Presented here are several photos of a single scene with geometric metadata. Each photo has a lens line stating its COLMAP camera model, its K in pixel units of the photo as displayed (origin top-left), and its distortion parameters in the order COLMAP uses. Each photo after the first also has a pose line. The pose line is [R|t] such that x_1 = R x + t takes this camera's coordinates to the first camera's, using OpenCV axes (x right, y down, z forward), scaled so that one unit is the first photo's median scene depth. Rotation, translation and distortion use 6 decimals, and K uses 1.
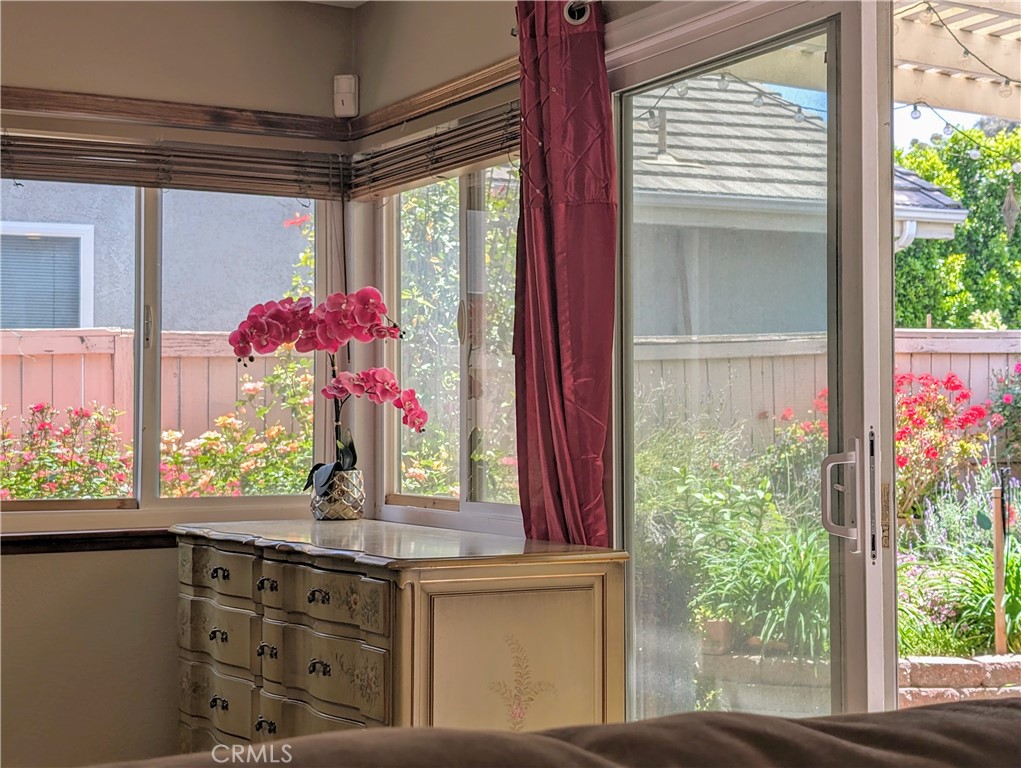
lens RADIAL K [[1765.7, 0, 510.5], [0, 1765.7, 384.0], [0, 0, 1]] dist [0.143421, -0.121851]
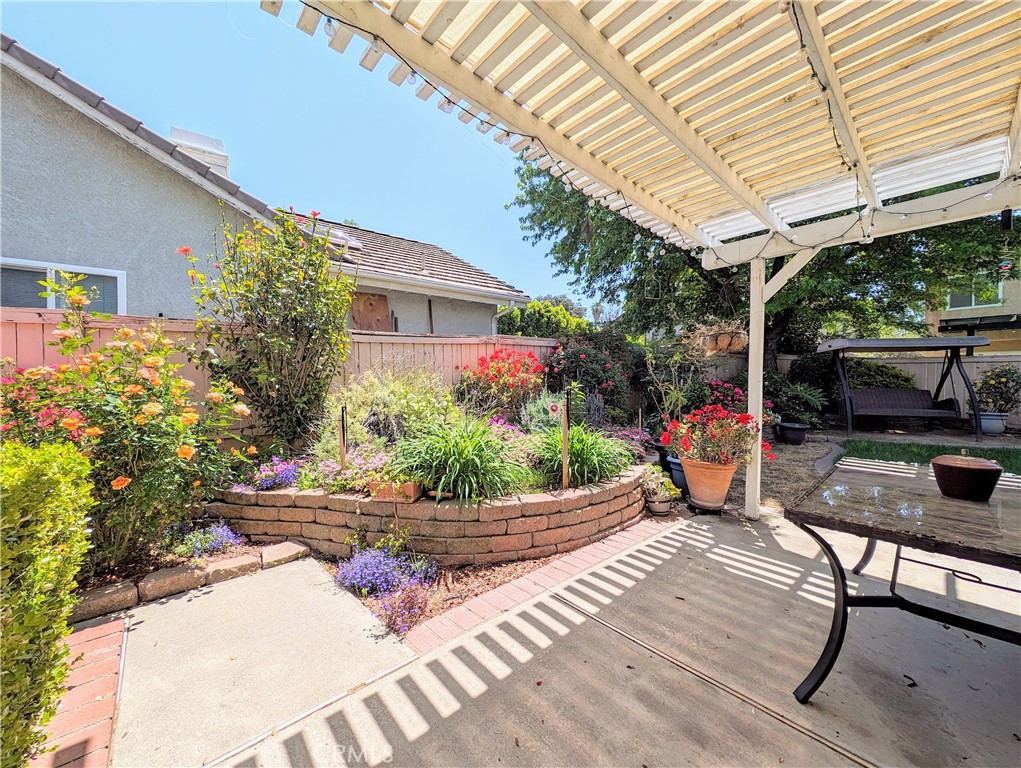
lens RADIAL K [[385.8, 0, 511.5], [0, 385.8, 382.6], [0, 0, 1]] dist [0.001604, -0.000477]
pose [[0.972138, -0.000536, 0.234407, 0.103878], [-0.007958, 0.999345, 0.035290, 0.021802], [-0.234272, -0.036172, 0.971498, 0.527288]]
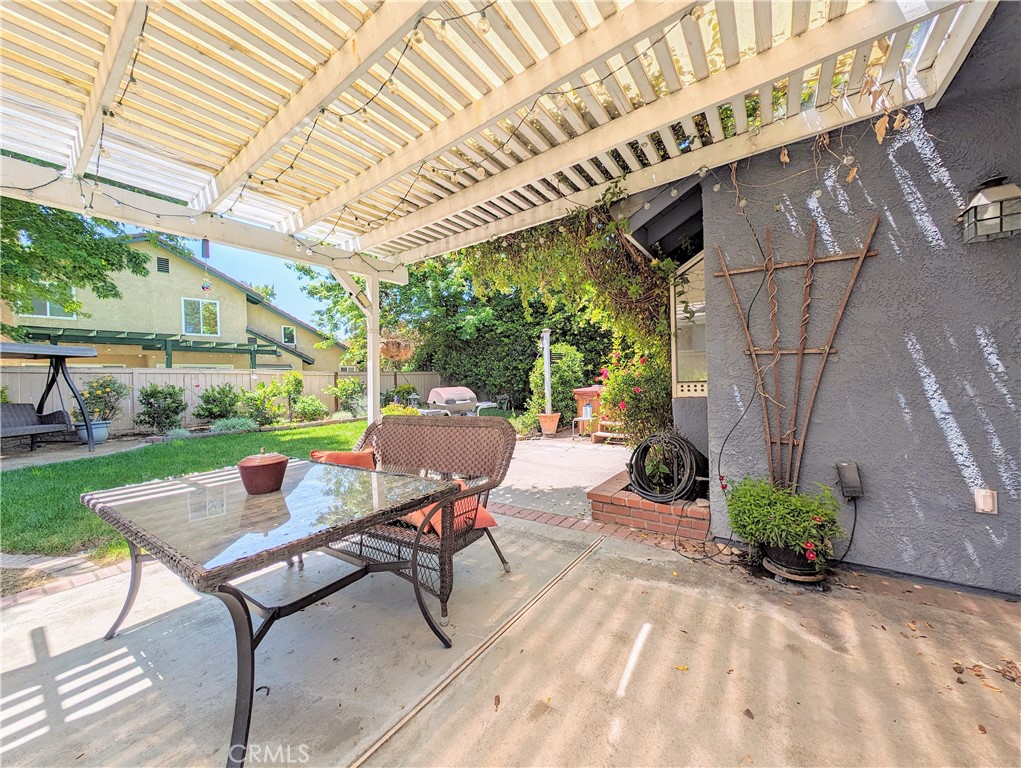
lens RADIAL K [[385.8, 0, 511.5], [0, 385.8, 382.6], [0, 0, 1]] dist [0.001604, -0.000477]
pose [[-0.437156, 0.005262, 0.899370, 0.139094], [0.000142, 0.999983, -0.005782, 0.031538], [-0.899385, -0.002400, -0.437150, 0.816954]]
